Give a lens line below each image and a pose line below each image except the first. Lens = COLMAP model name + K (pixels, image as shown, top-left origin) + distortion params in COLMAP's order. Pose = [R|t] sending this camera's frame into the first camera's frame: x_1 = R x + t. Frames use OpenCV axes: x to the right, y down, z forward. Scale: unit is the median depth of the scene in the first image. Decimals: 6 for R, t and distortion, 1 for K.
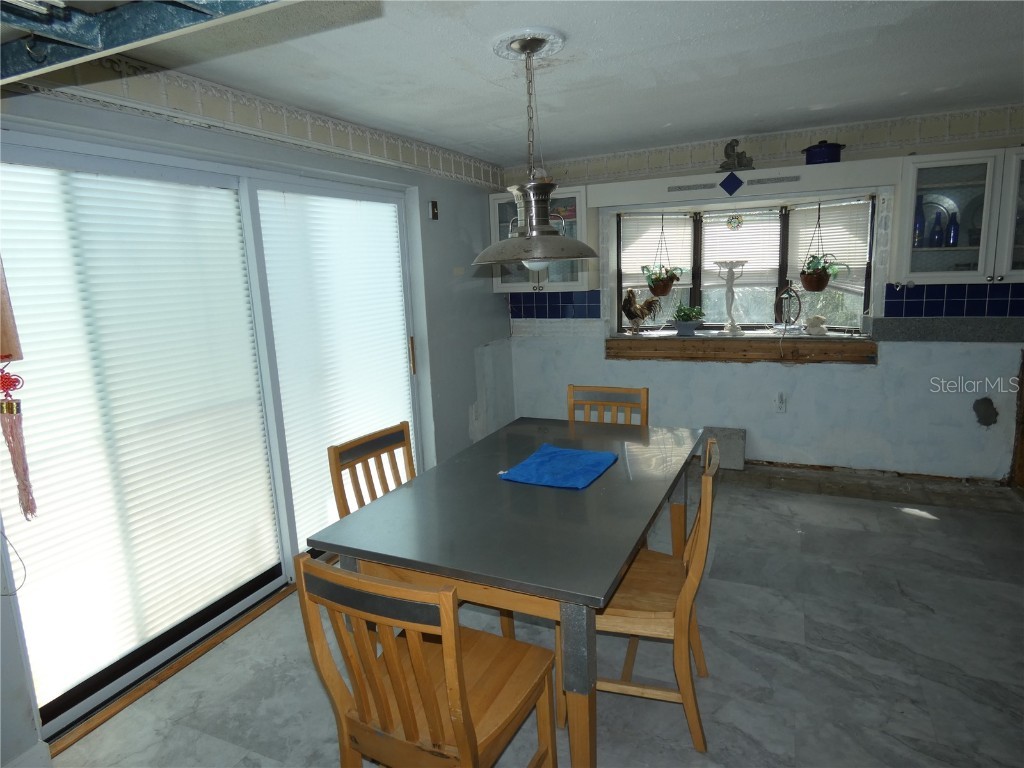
lens RADIAL K [[620.9, 0, 535.4], [0, 620.9, 374.5], [0, 0, 1]] dist [-0.005574, 0.008012]
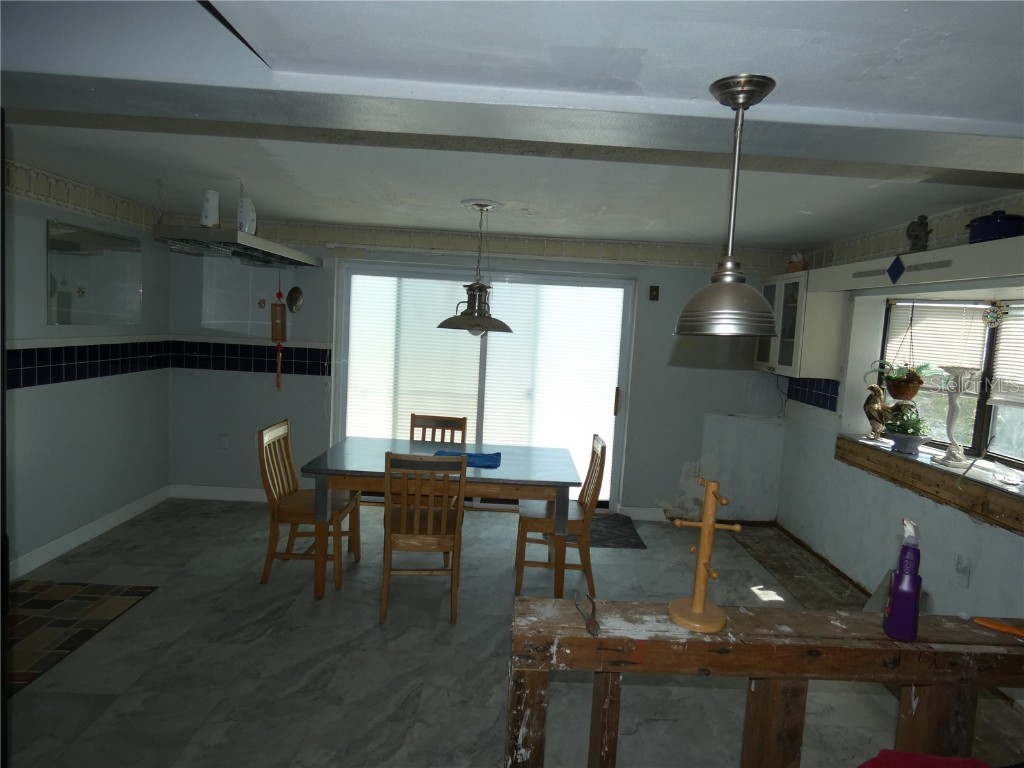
lens RADIAL K [[620.9, 0, 516.7], [0, 620.9, 381.8], [0, 0, 1]] dist [-0.005574, 0.008012]
pose [[0.407364, 0.151438, -0.900623, 0.872666], [-0.230607, 0.971256, 0.059008, -0.096829], [0.883671, 0.183652, 0.430577, 0.233657]]
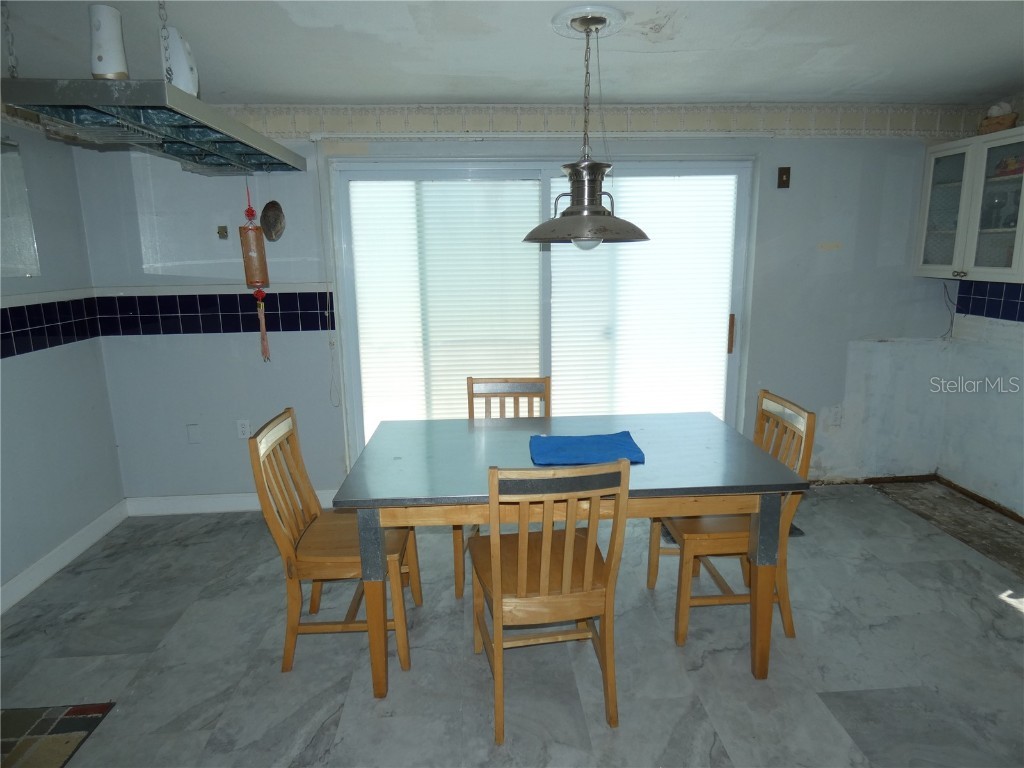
lens RADIAL K [[620.9, 0, 514.6], [0, 620.9, 383.1], [0, 0, 1]] dist [-0.005574, 0.008012]
pose [[0.454584, 0.218882, -0.863391, 0.486535], [-0.158907, 0.973714, 0.163184, -0.058970], [0.876414, 0.063018, 0.477416, 0.245785]]
